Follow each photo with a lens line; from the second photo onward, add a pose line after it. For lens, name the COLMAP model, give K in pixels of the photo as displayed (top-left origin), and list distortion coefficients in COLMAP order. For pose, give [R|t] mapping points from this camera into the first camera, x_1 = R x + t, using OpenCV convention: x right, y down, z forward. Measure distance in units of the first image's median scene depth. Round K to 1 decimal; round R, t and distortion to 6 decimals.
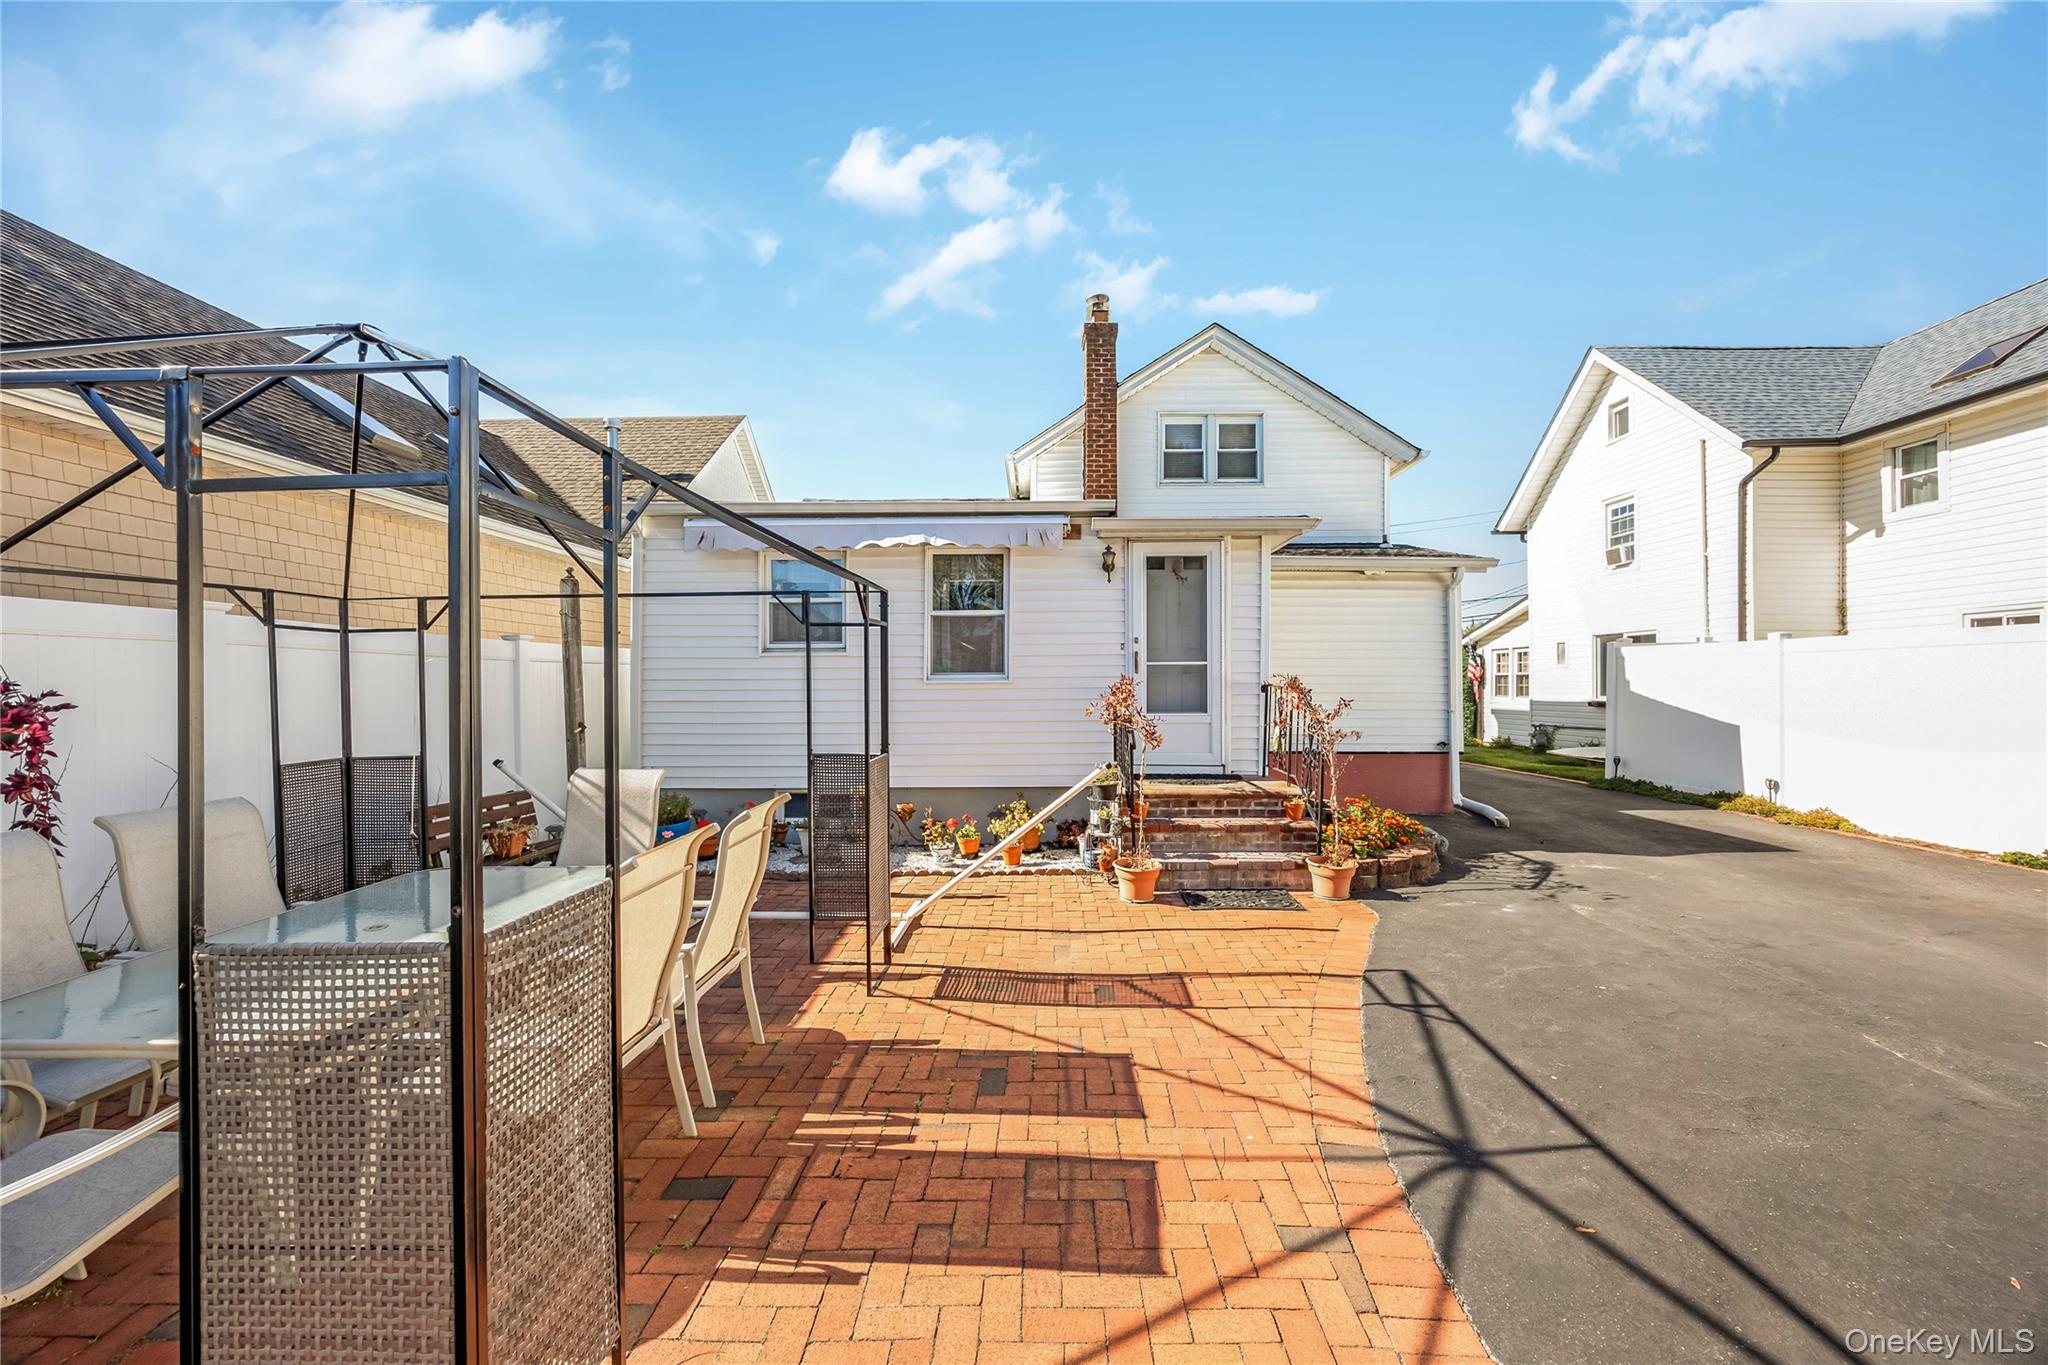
lens RADIAL K [[742.3, 0, 1030.5], [0, 742.3, 687.8], [0, 0, 1]] dist [-0.000689, -0.000298]
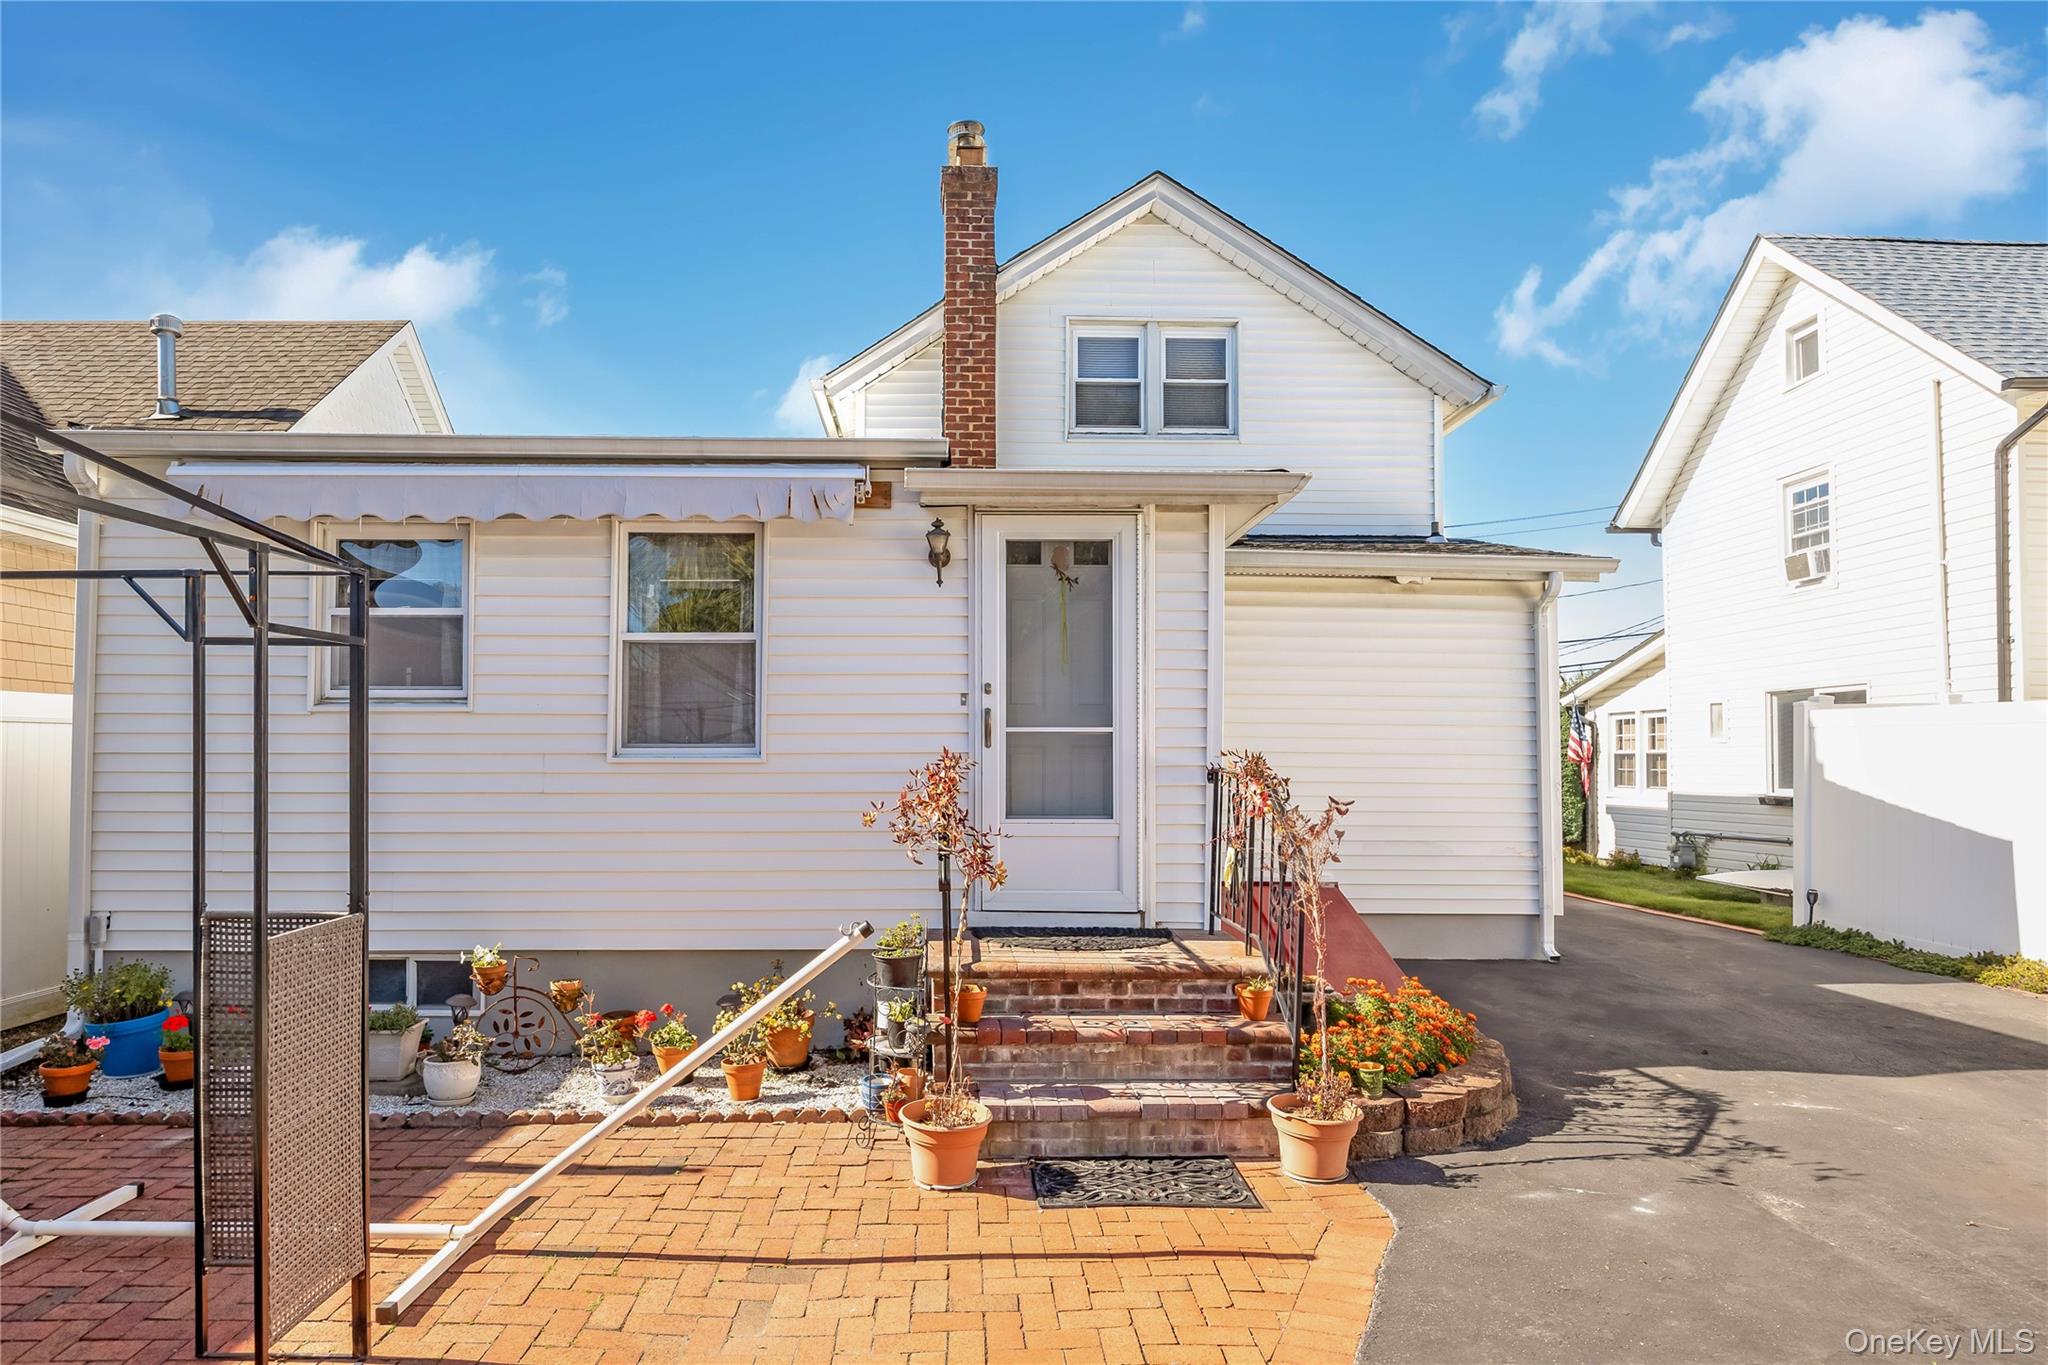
lens RADIAL K [[1115.2, 0, 961.4], [0, 1115.2, 741.4], [0, 0, 1]] dist [-0.001697, -0.001686]
pose [[0.999522, 0.007371, 0.030031, 0.094569], [-0.006681, 0.999712, -0.023031, -0.004241], [-0.030192, 0.022819, 0.999284, 0.153195]]
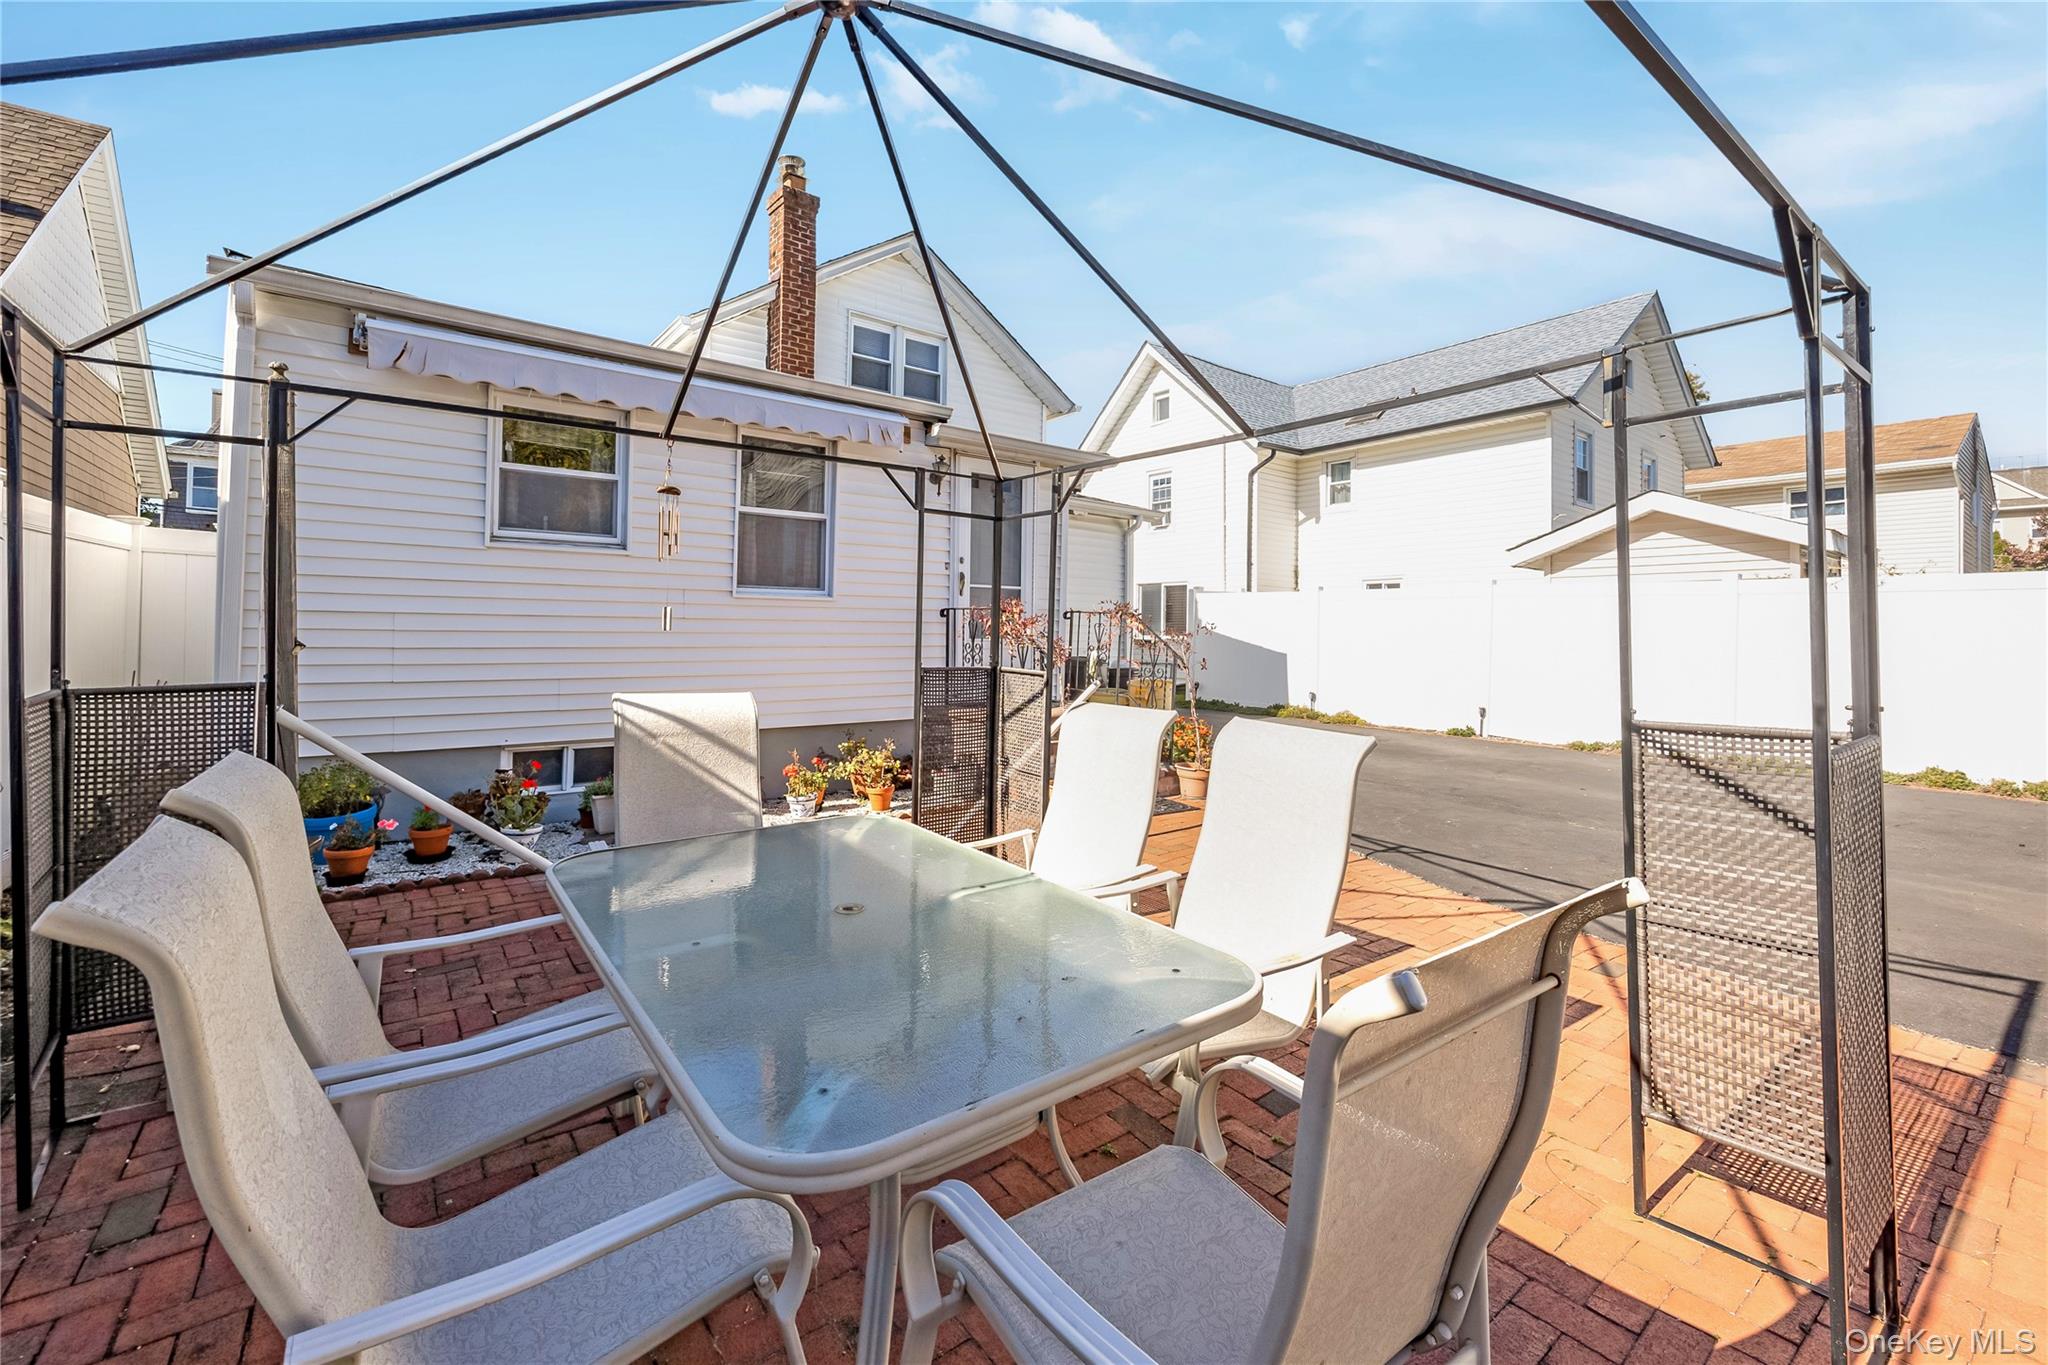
lens RADIAL K [[844.2, 0, 1007.9], [0, 844.2, 626.5], [0, 0, 1]] dist [-0.003734, -0.000309]
pose [[0.792458, 0.018404, 0.609649, -0.443692], [-0.015036, 0.999830, -0.010637, 0.028864], [-0.609741, -0.000738, 0.792600, 0.116692]]
